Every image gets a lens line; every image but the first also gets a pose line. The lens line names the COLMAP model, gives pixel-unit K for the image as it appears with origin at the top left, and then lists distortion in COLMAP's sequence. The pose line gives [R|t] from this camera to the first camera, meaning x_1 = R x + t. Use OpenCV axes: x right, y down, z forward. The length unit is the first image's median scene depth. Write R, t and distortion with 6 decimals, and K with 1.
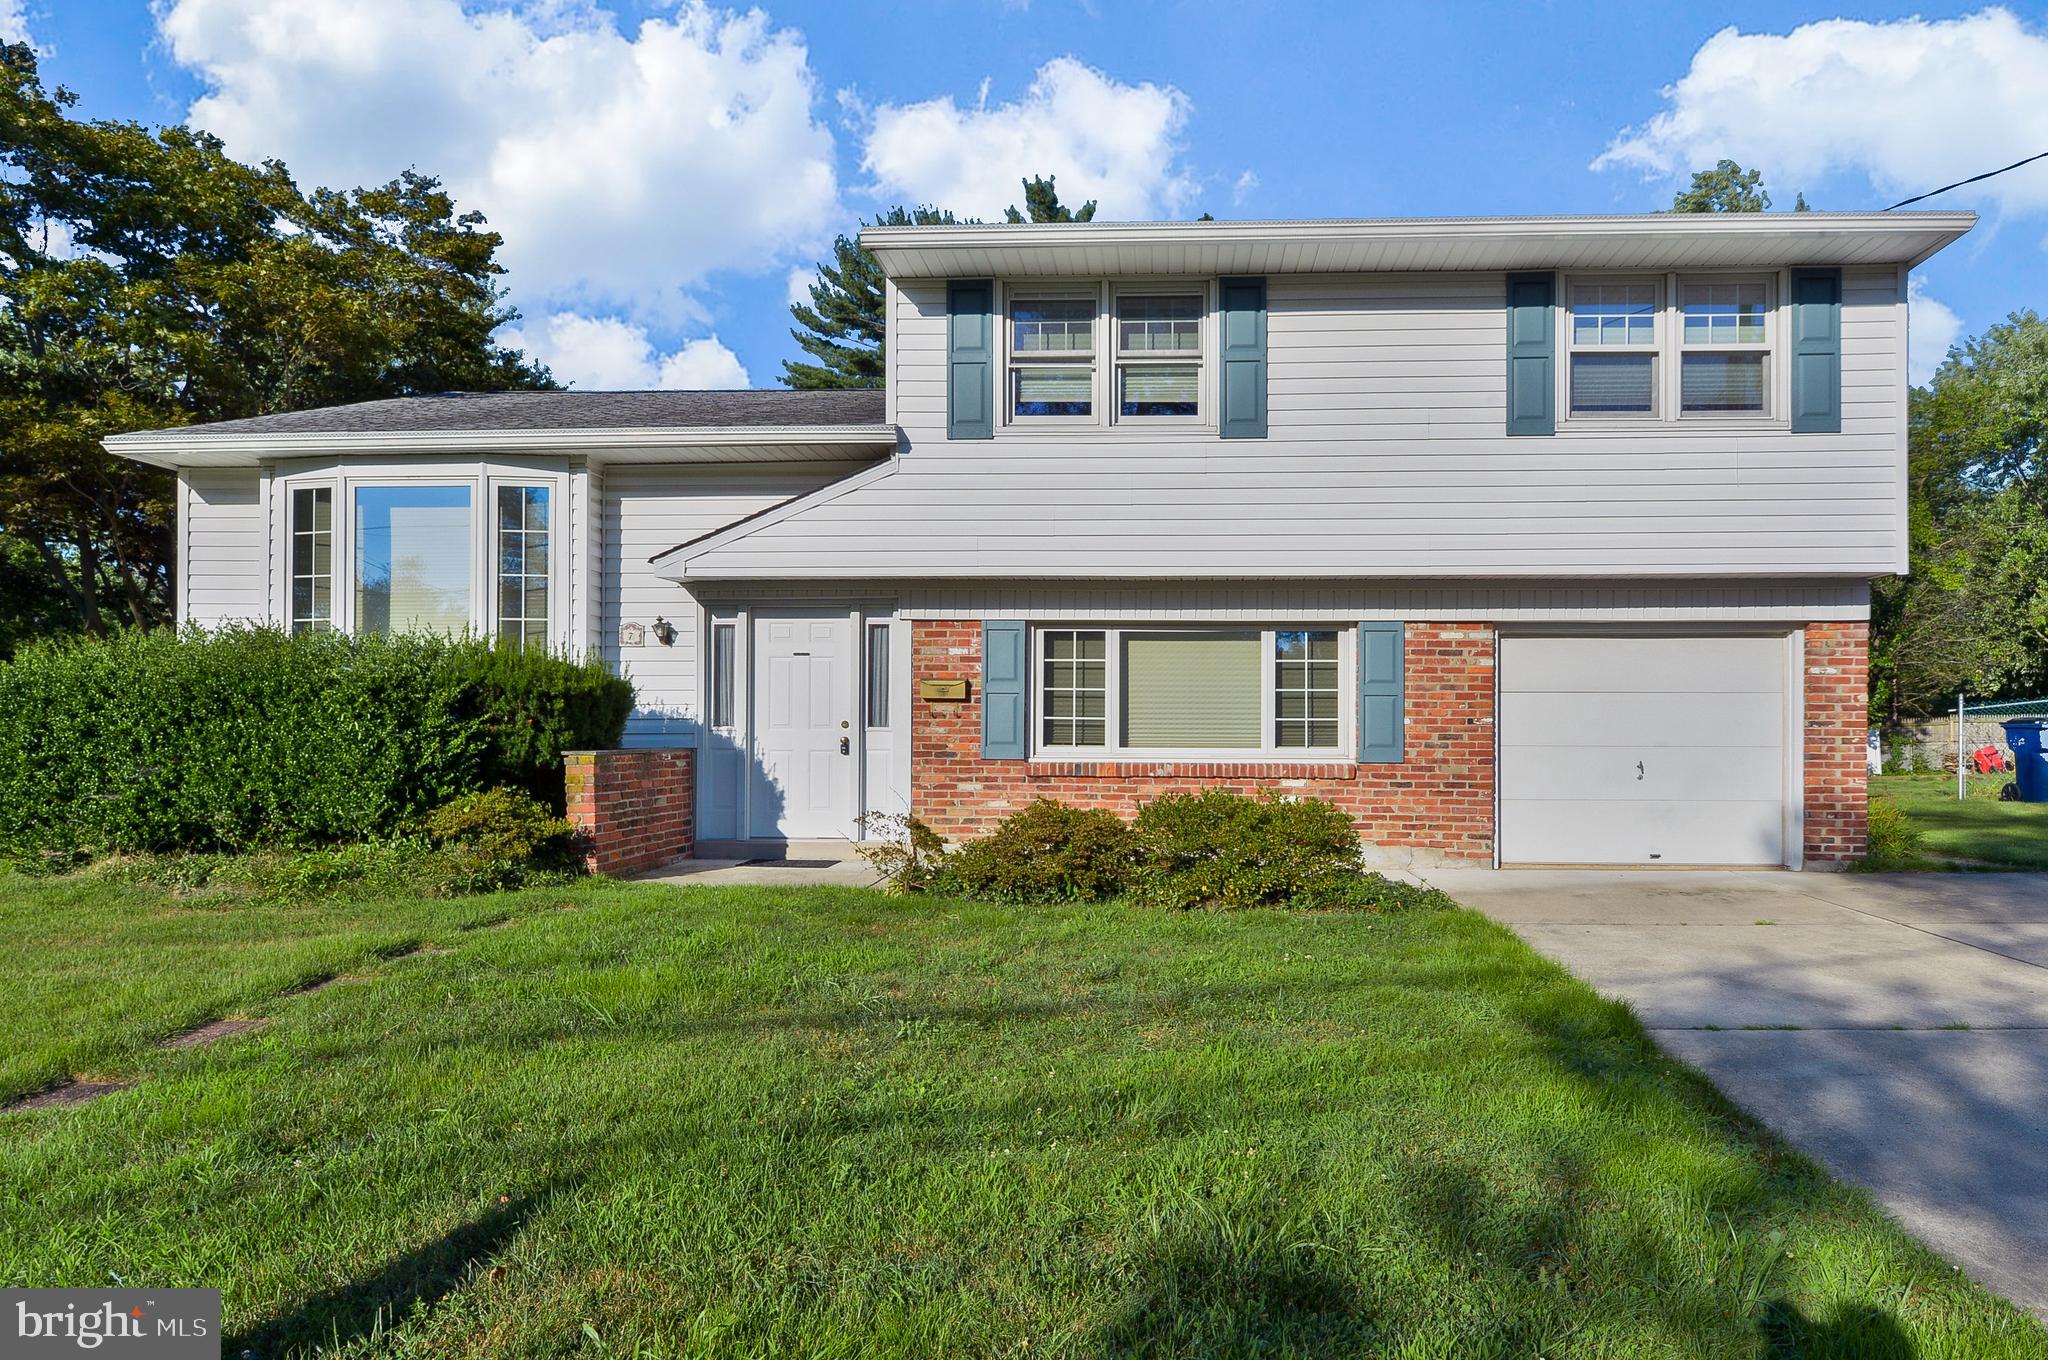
lens RADIAL K [[1246.0, 0, 1023.3], [0, 1246.0, 736.6], [0, 0, 1]] dist [-0.002107, 0.002039]
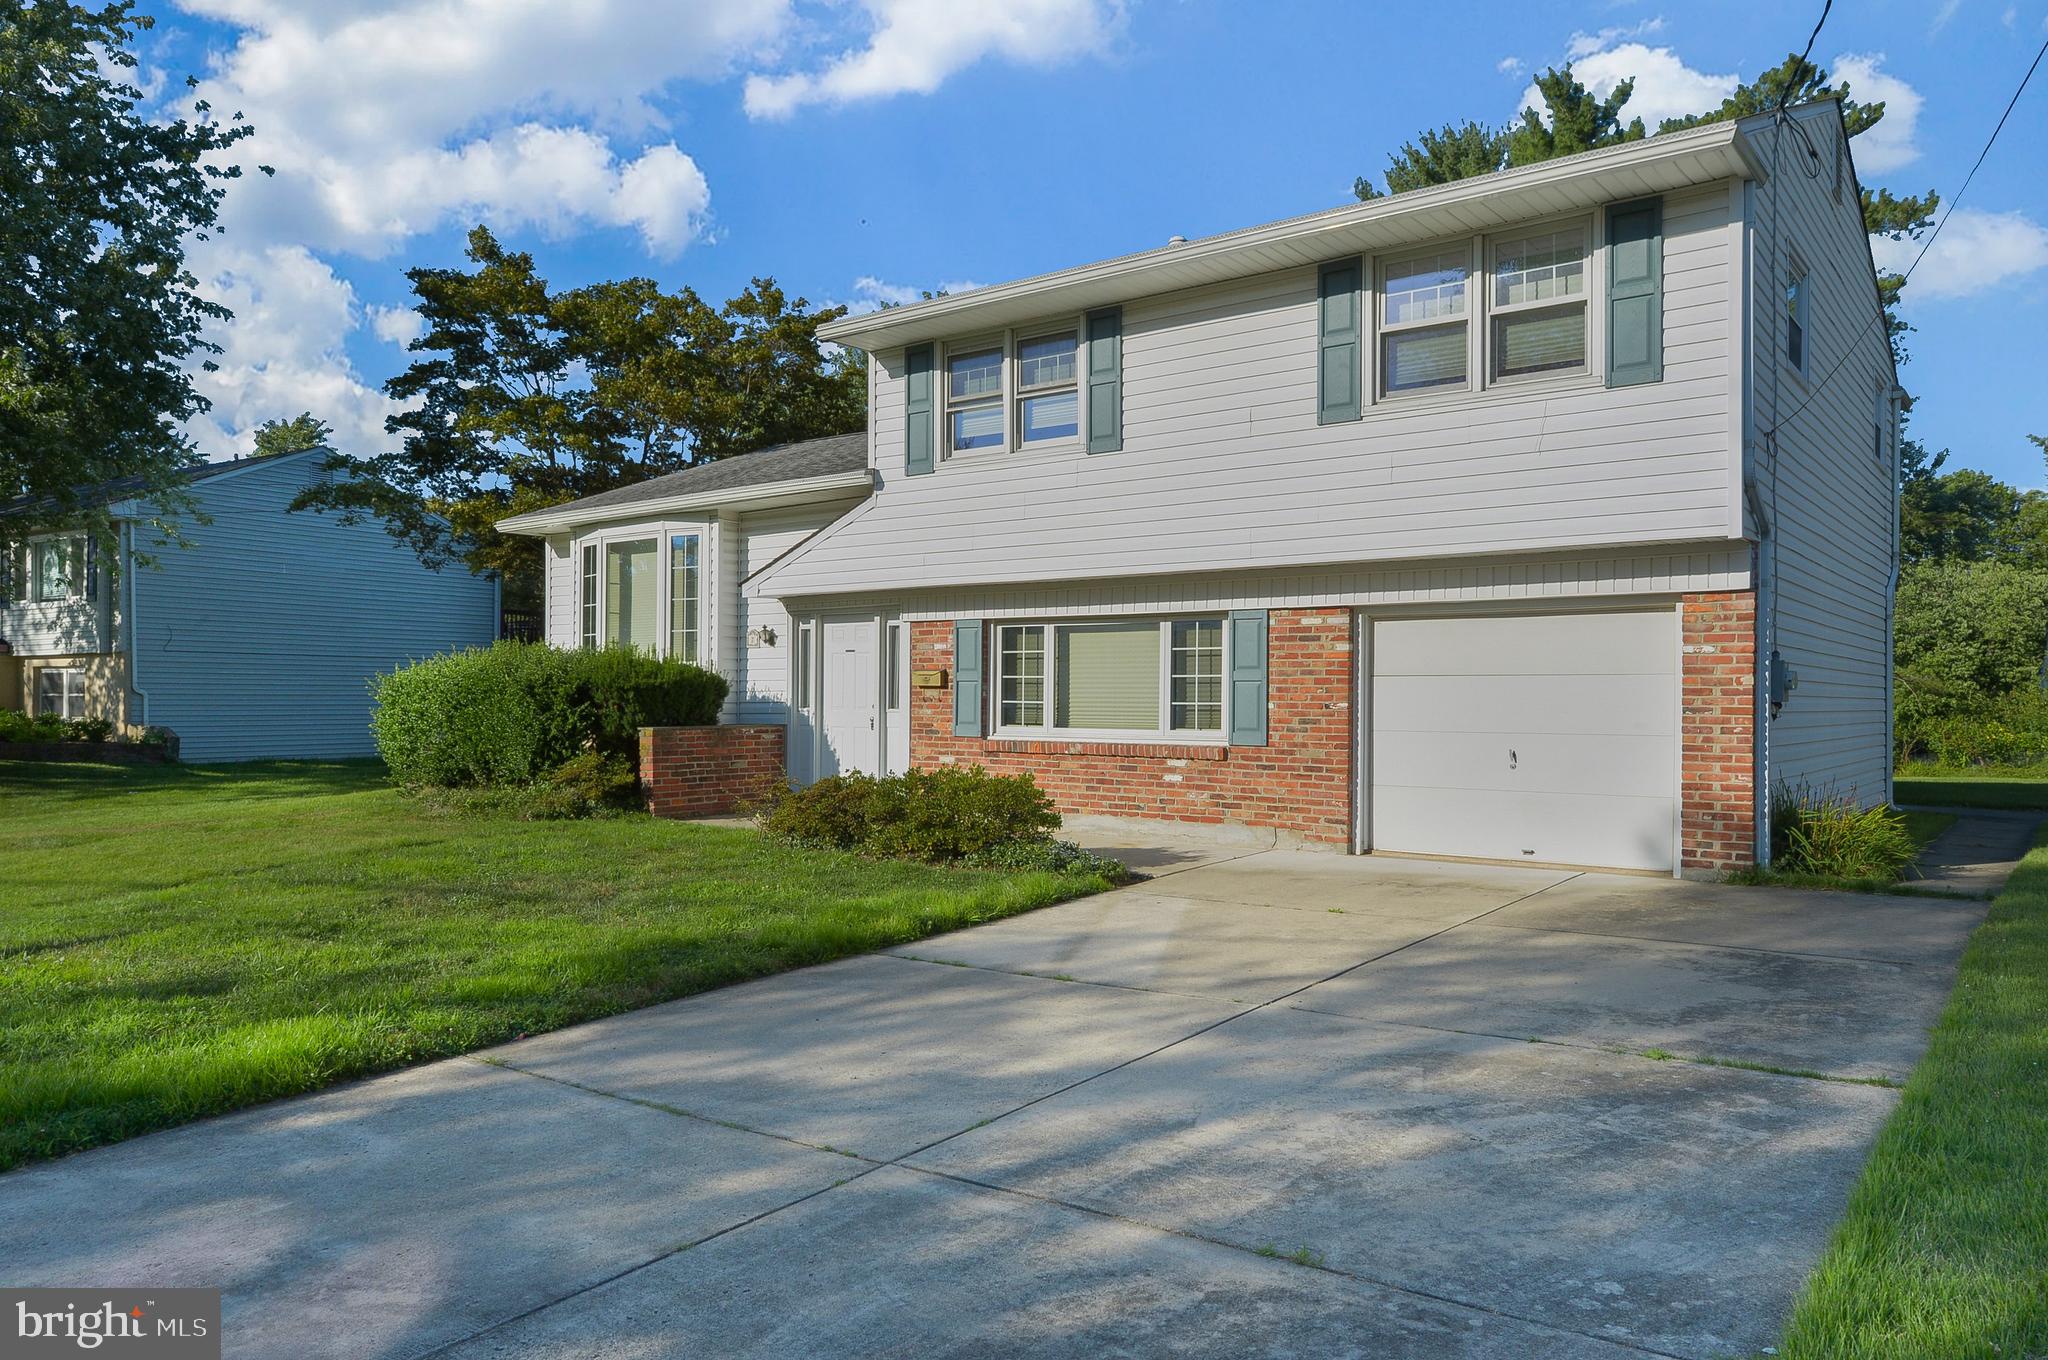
lens RADIAL K [[1428.0, 0, 1024.7], [0, 1428.0, 684.9], [0, 0, 1]] dist [0.001652, -0.000899]
pose [[0.817220, -0.005642, -0.576299, 0.825681], [0.000655, 0.999961, -0.008861, -0.019368], [0.576326, 0.006864, 0.817191, -0.082910]]
